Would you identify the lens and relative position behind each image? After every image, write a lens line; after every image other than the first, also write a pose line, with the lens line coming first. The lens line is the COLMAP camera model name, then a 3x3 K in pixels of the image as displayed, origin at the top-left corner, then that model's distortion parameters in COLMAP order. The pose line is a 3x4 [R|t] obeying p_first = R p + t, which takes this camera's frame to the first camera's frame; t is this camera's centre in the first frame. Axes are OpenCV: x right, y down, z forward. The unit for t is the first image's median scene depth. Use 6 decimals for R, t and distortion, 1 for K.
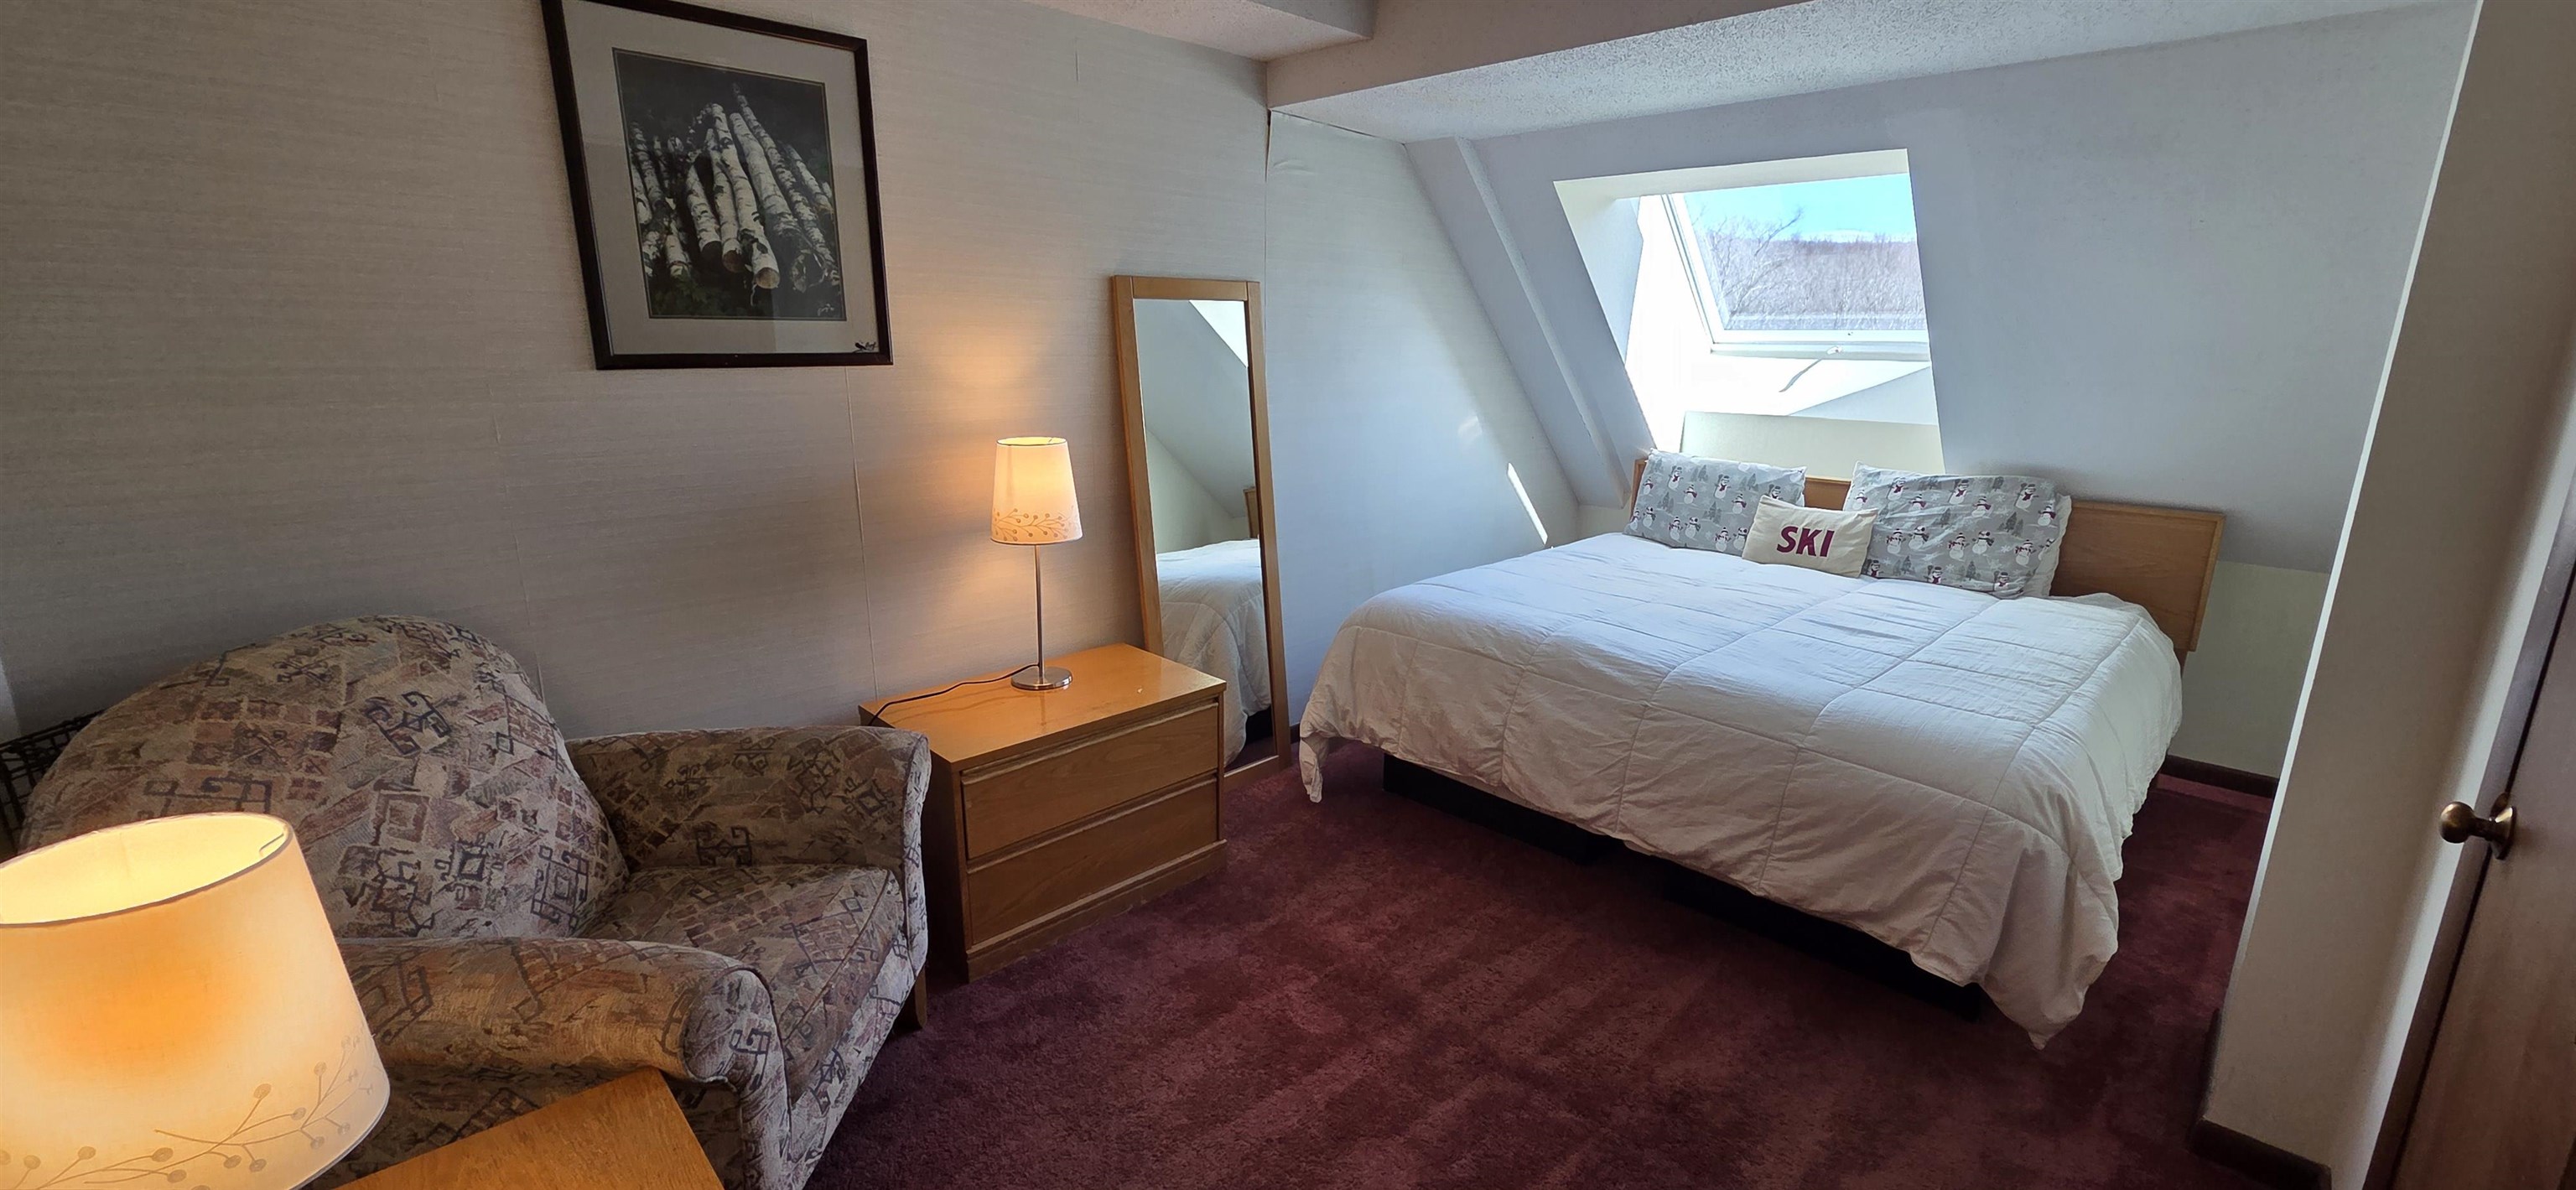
lens RADIAL K [[1054.2, 0, 1305.3], [0, 1054.2, 593.4], [0, 0, 1]] dist [0.001612, -0.000161]
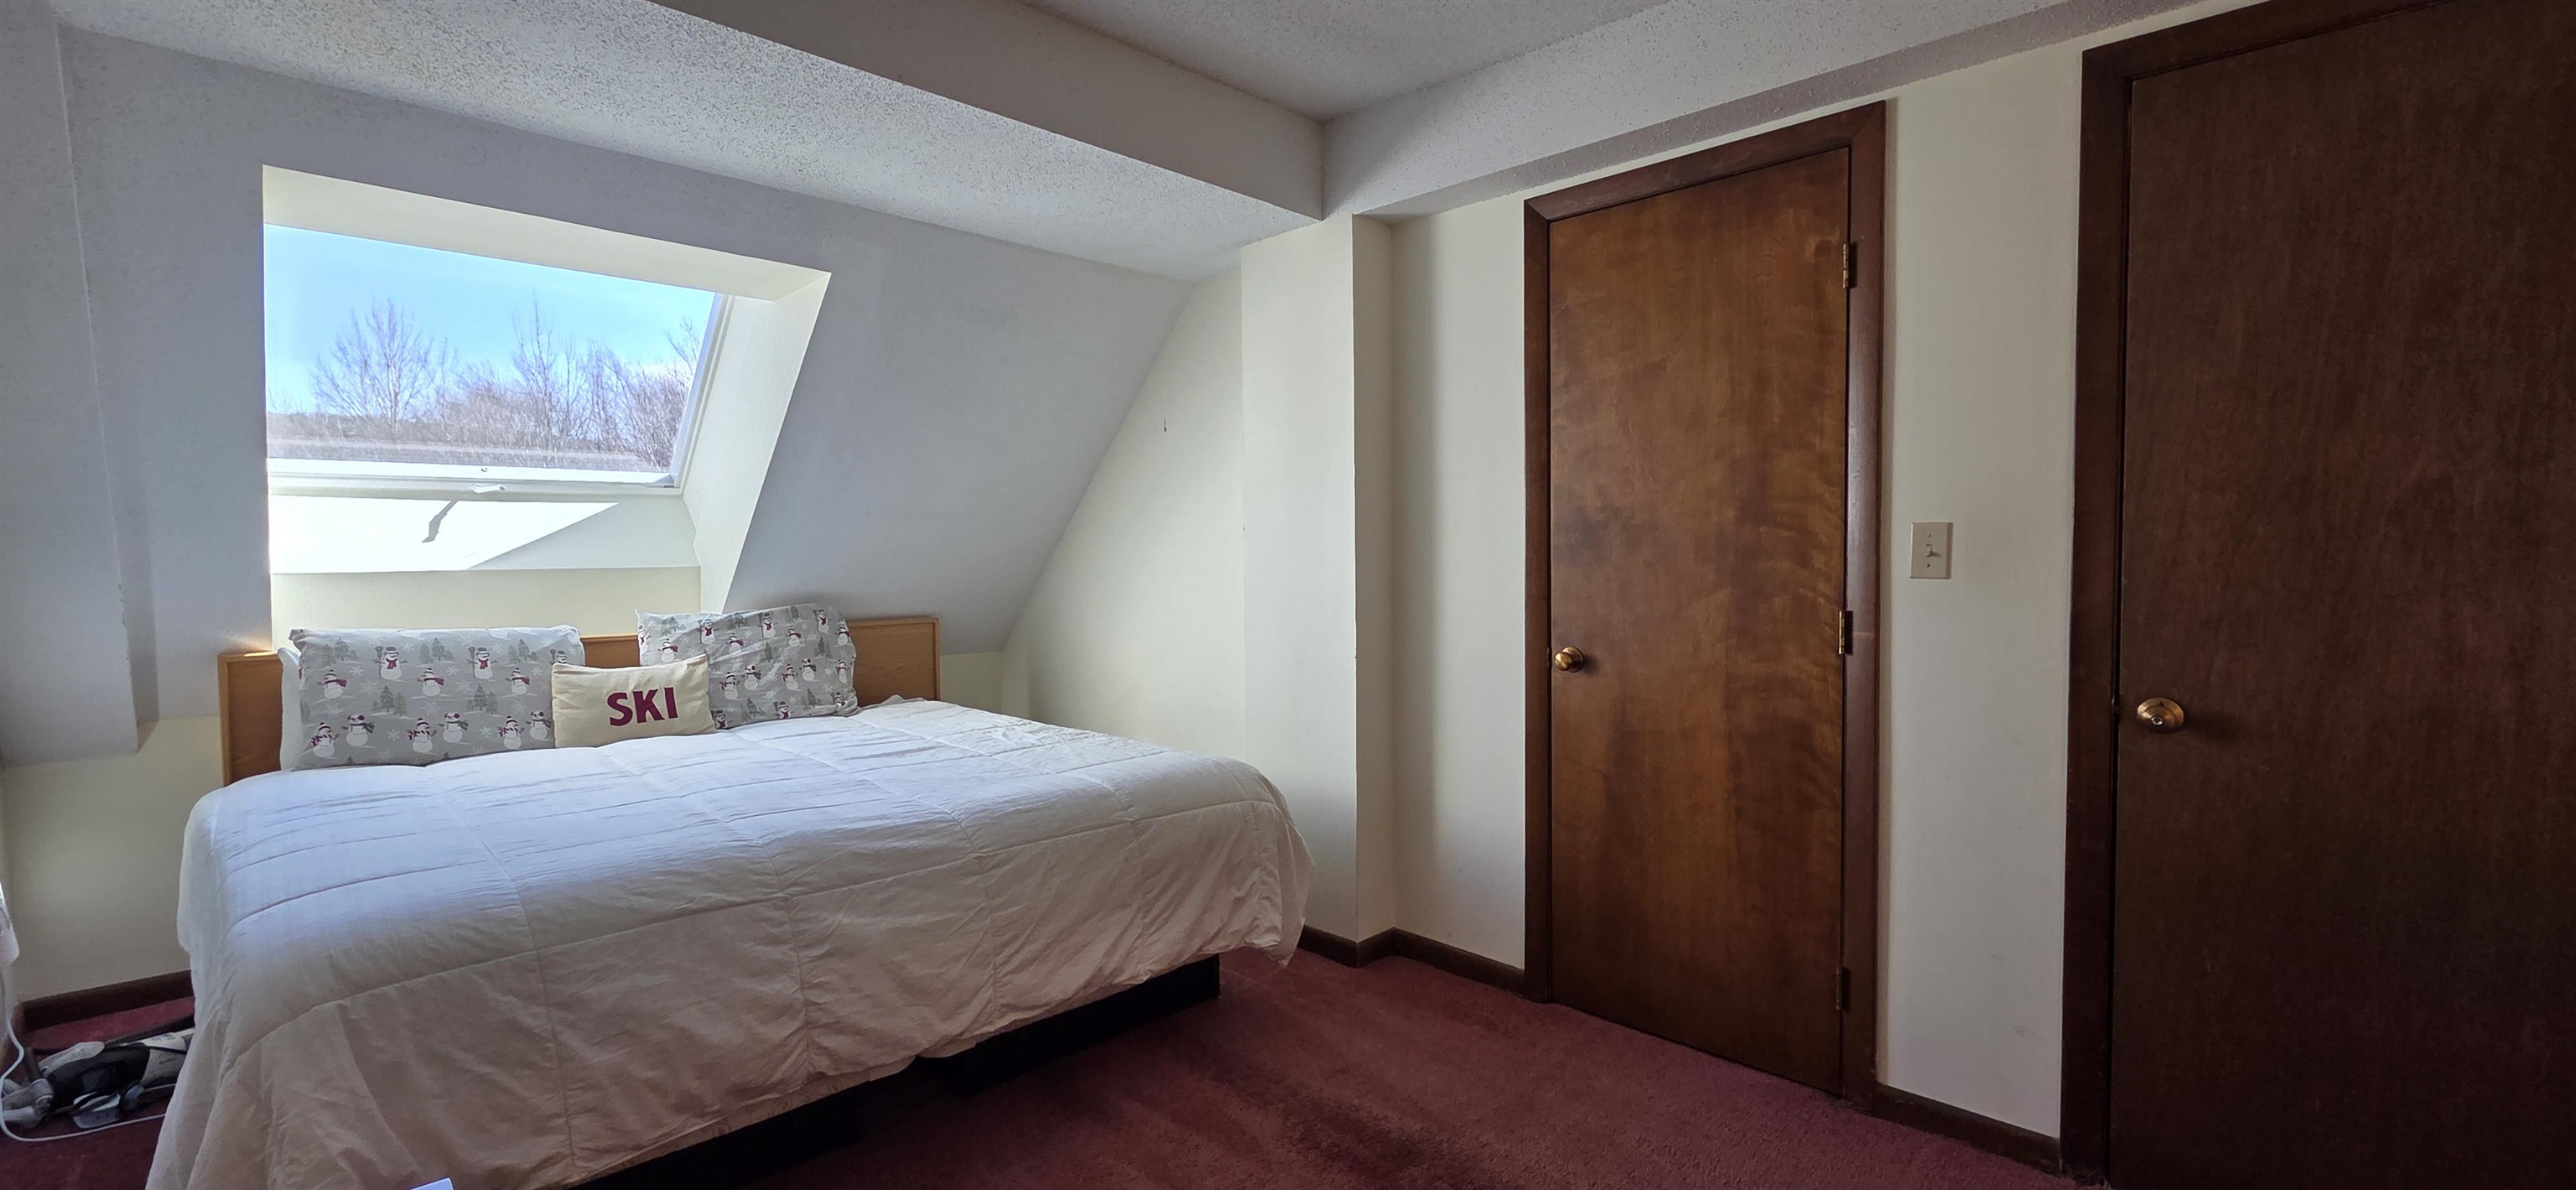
lens RADIAL K [[1054.2, 0, 1305.3], [0, 1054.2, 593.4], [0, 0, 1]] dist [0.001612, -0.000161]
pose [[-0.009453, -0.052724, 0.998564, -0.370461], [0.243816, 0.968348, 0.053436, -0.056871], [-0.969776, 0.243971, 0.003701, 0.516261]]
